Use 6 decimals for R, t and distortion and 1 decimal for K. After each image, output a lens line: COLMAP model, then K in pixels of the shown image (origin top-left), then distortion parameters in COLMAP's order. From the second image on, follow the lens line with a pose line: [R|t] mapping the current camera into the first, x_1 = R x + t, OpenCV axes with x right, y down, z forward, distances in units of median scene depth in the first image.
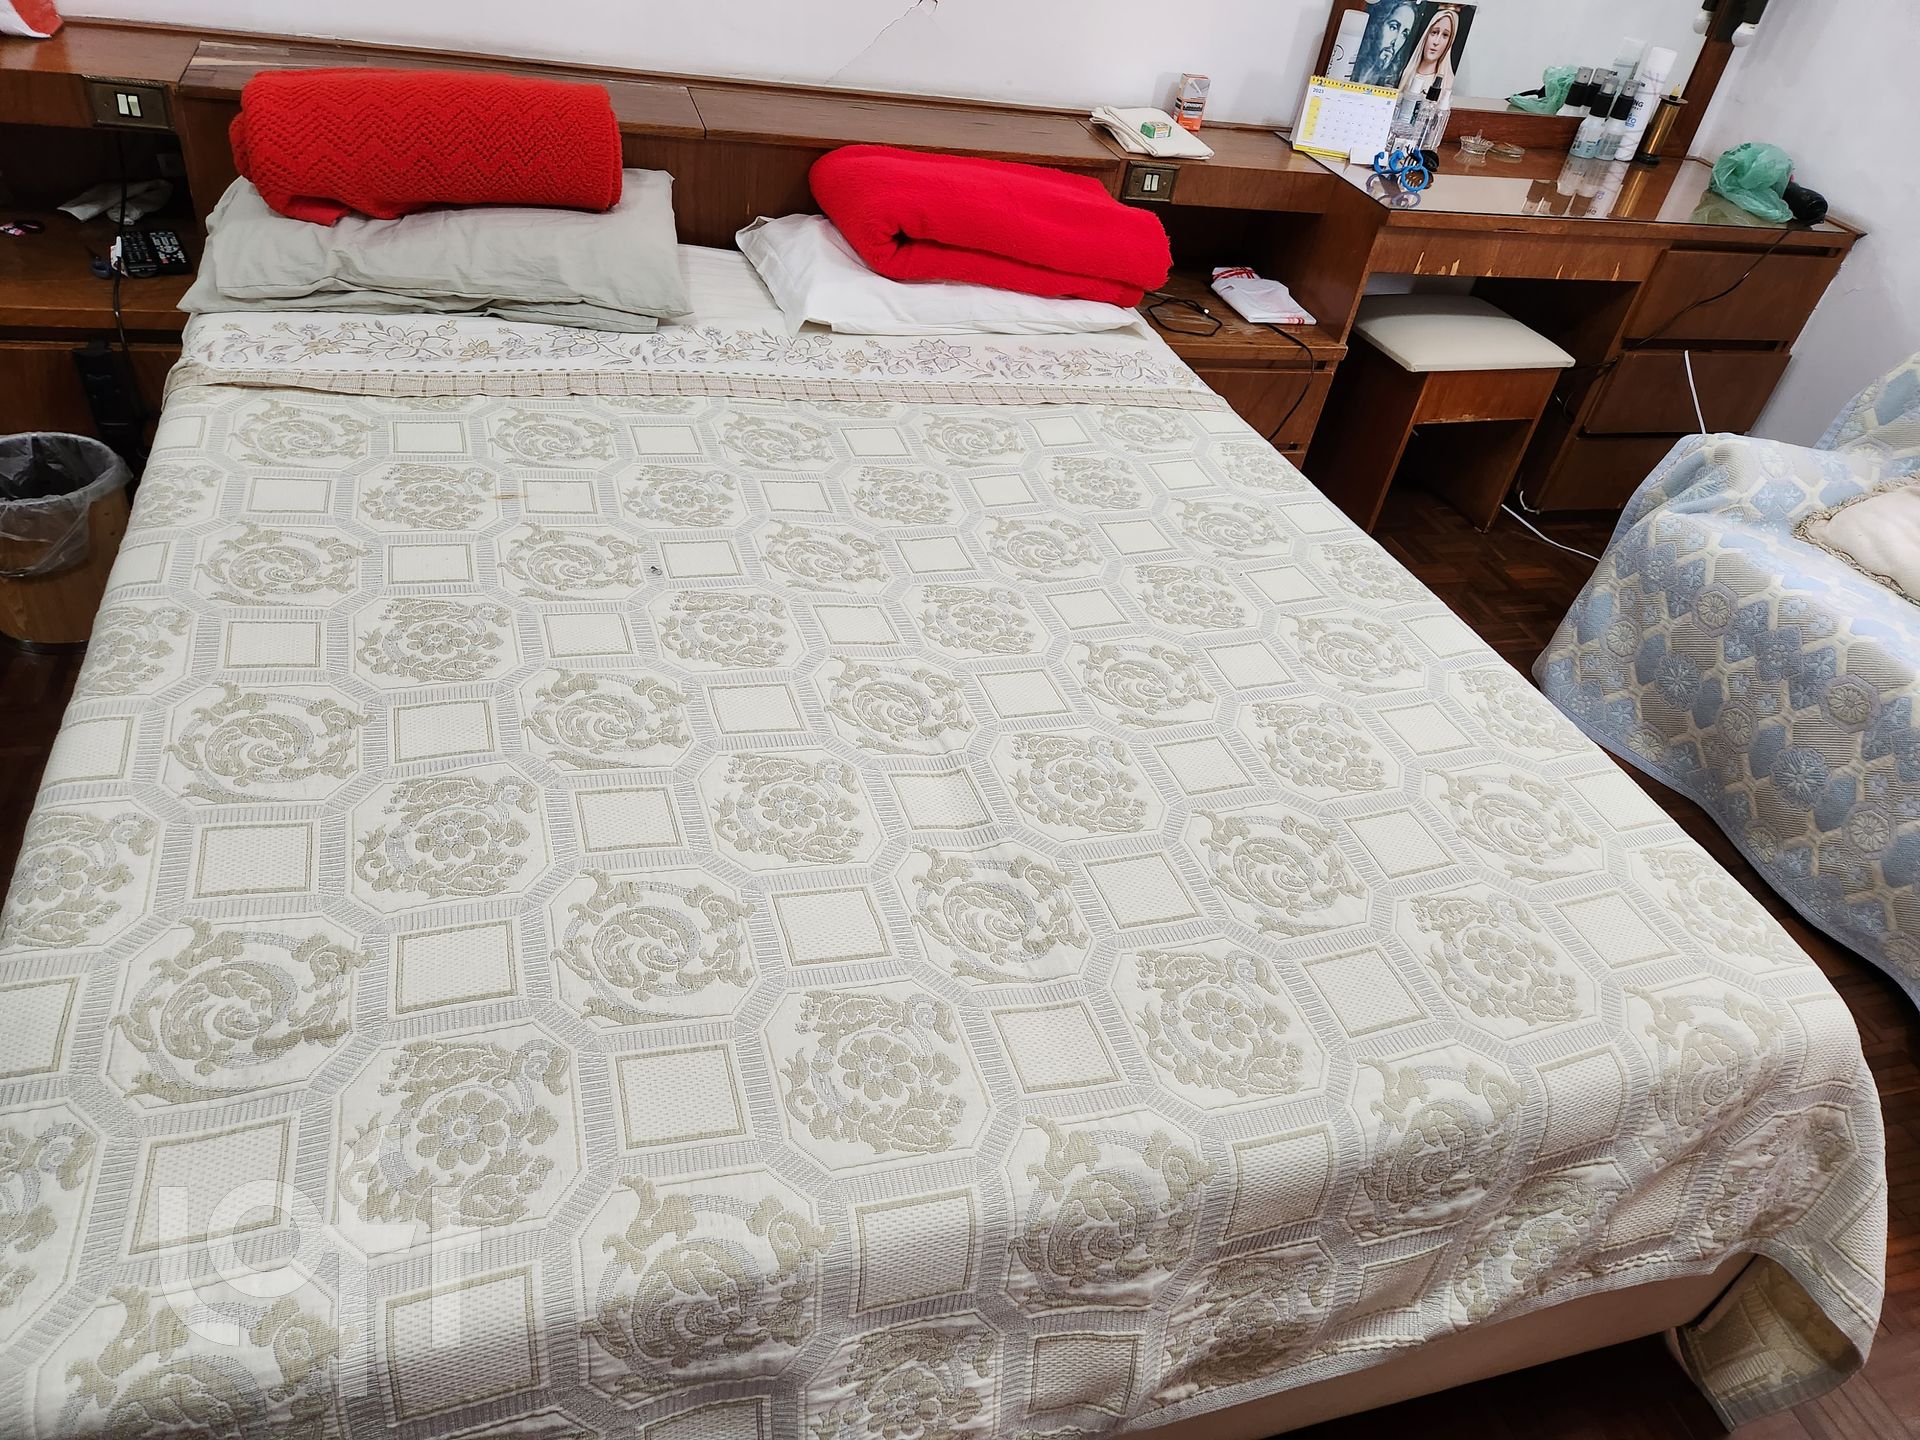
lens RADIAL K [[1285.8, 0, 961.9], [0, 1285.8, 710.9], [0, 0, 1]] dist [0.075972, -0.065592]
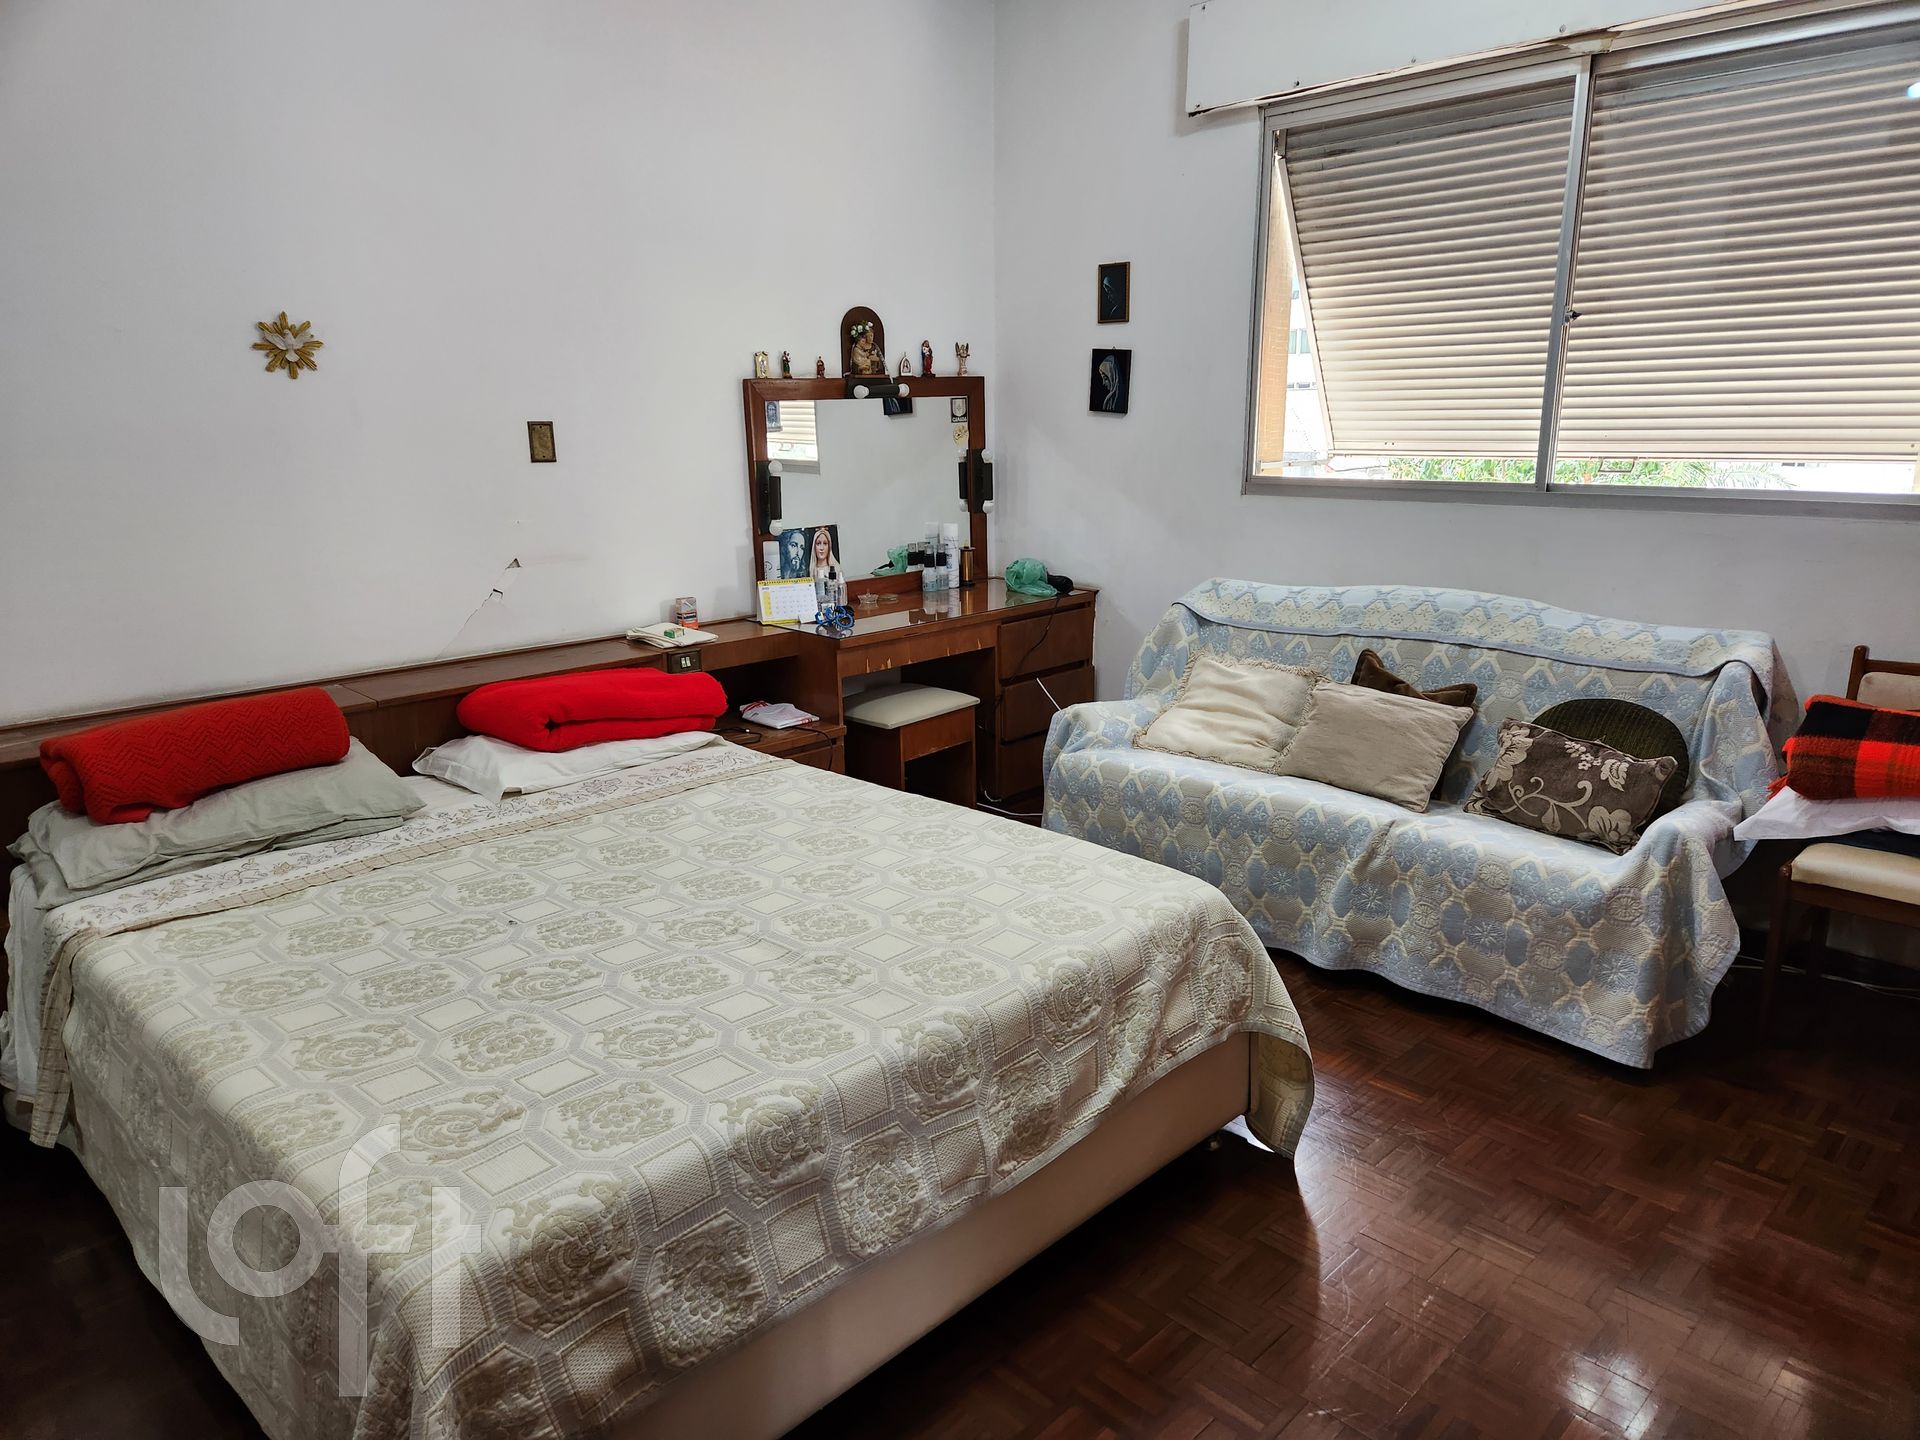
lens RADIAL K [[1285.8, 0, 968.4], [0, 1285.8, 719.1], [0, 0, 1]] dist [0.075972, -0.065592]
pose [[0.871716, -0.266665, 0.411096, -0.255812], [0.398577, 0.873889, -0.278307, 0.248996], [-0.285038, 0.406458, 0.868070, -0.453780]]
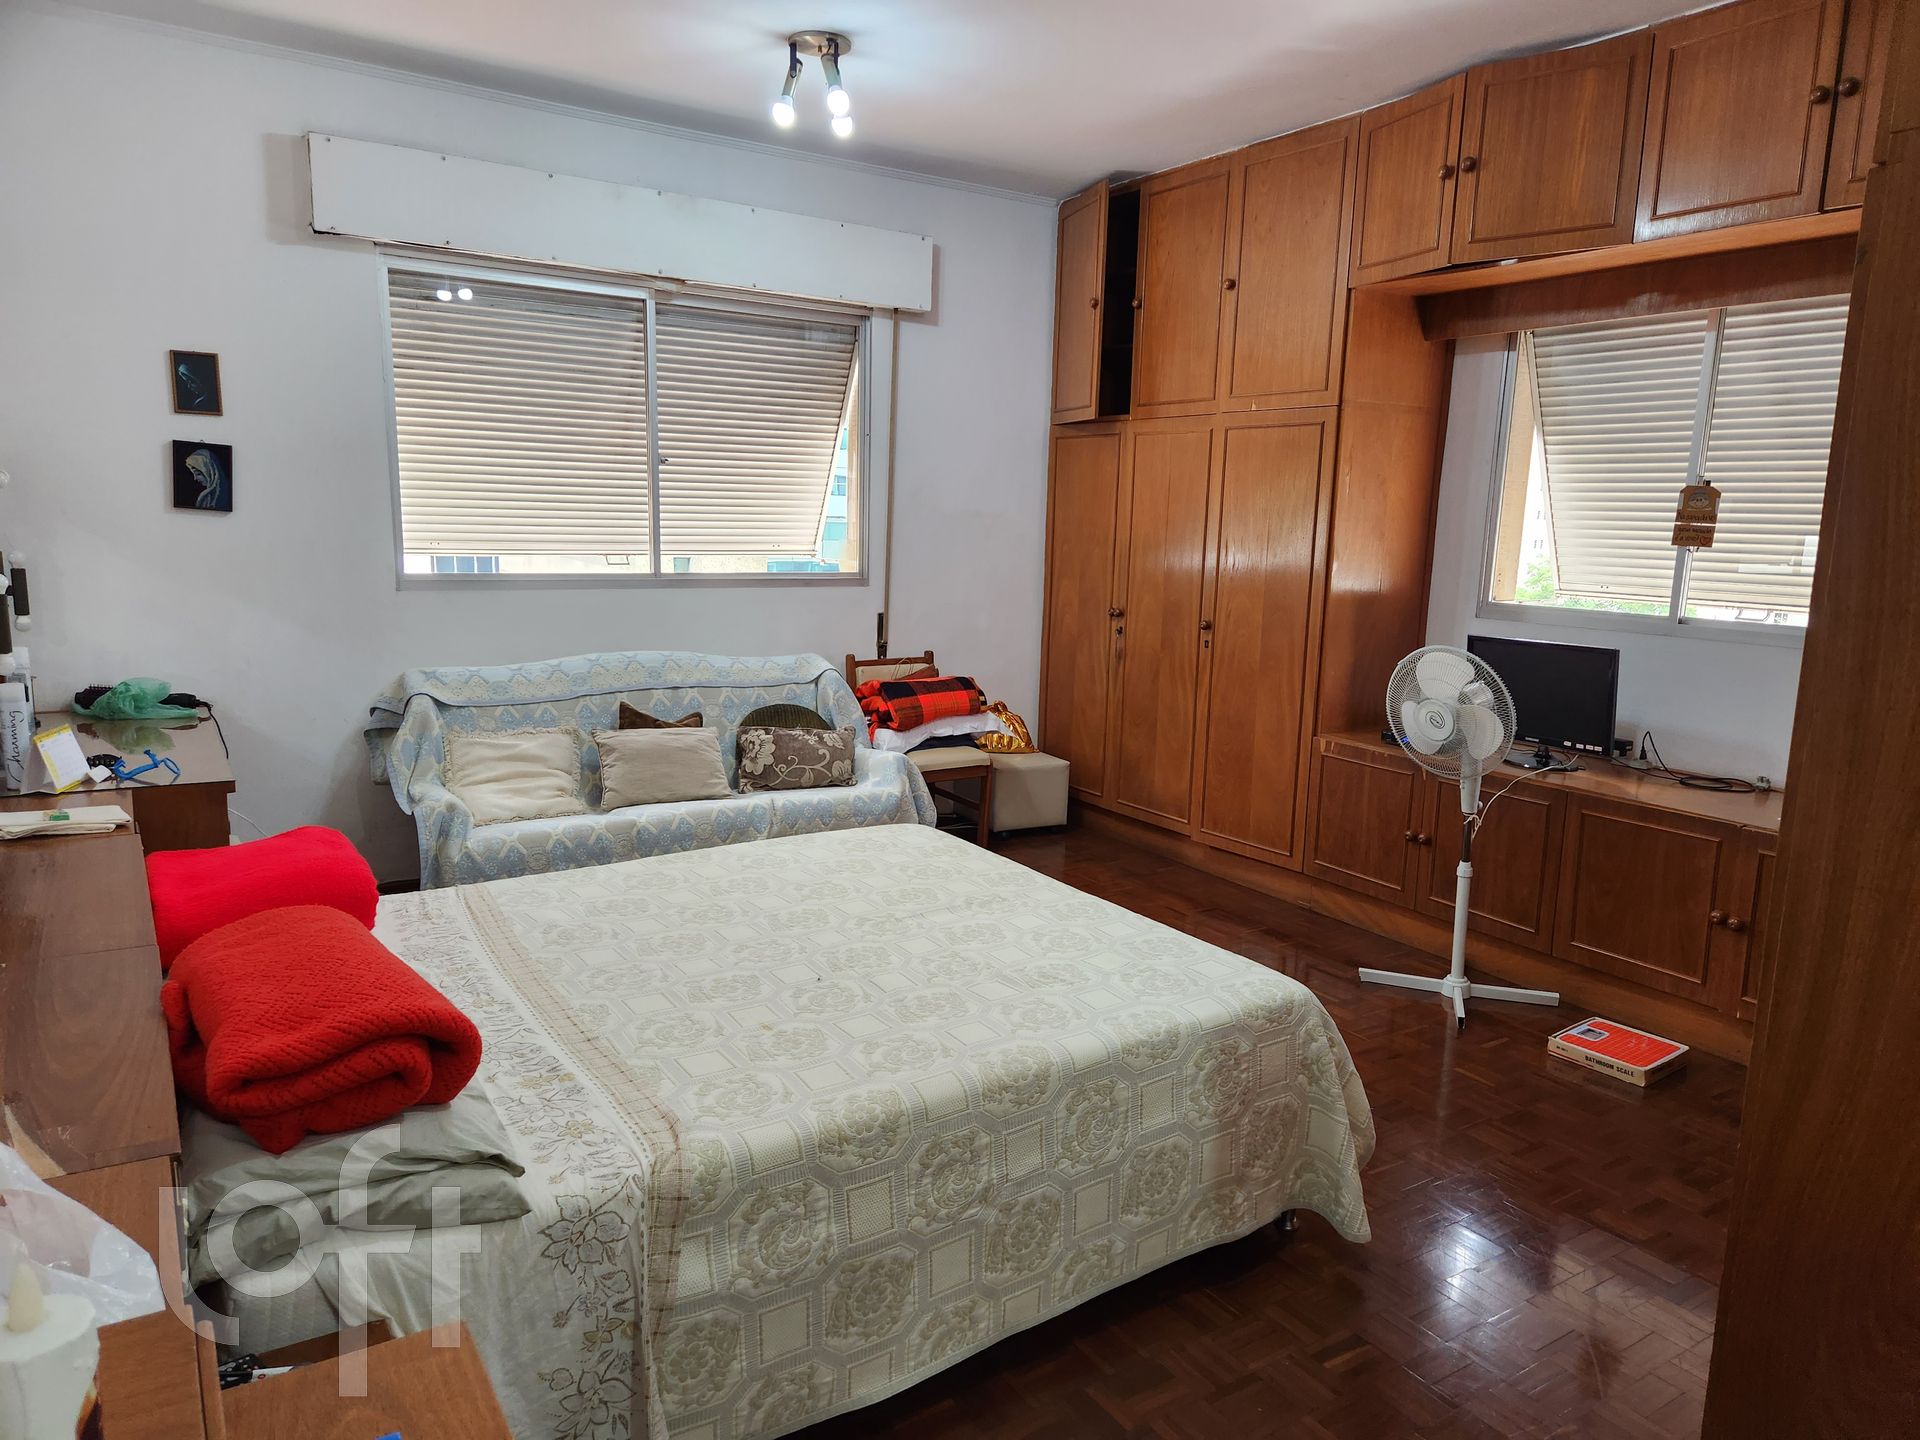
lens RADIAL K [[1285.8, 0, 992.3], [0, 1285.8, 722.7], [0, 0, 1]] dist [0.075972, -0.065592]
pose [[-0.289511, -0.311692, 0.905003, -1.343912], [0.519818, 0.742718, 0.422089, -0.742360], [-0.803724, 0.592637, -0.053002, 0.536564]]
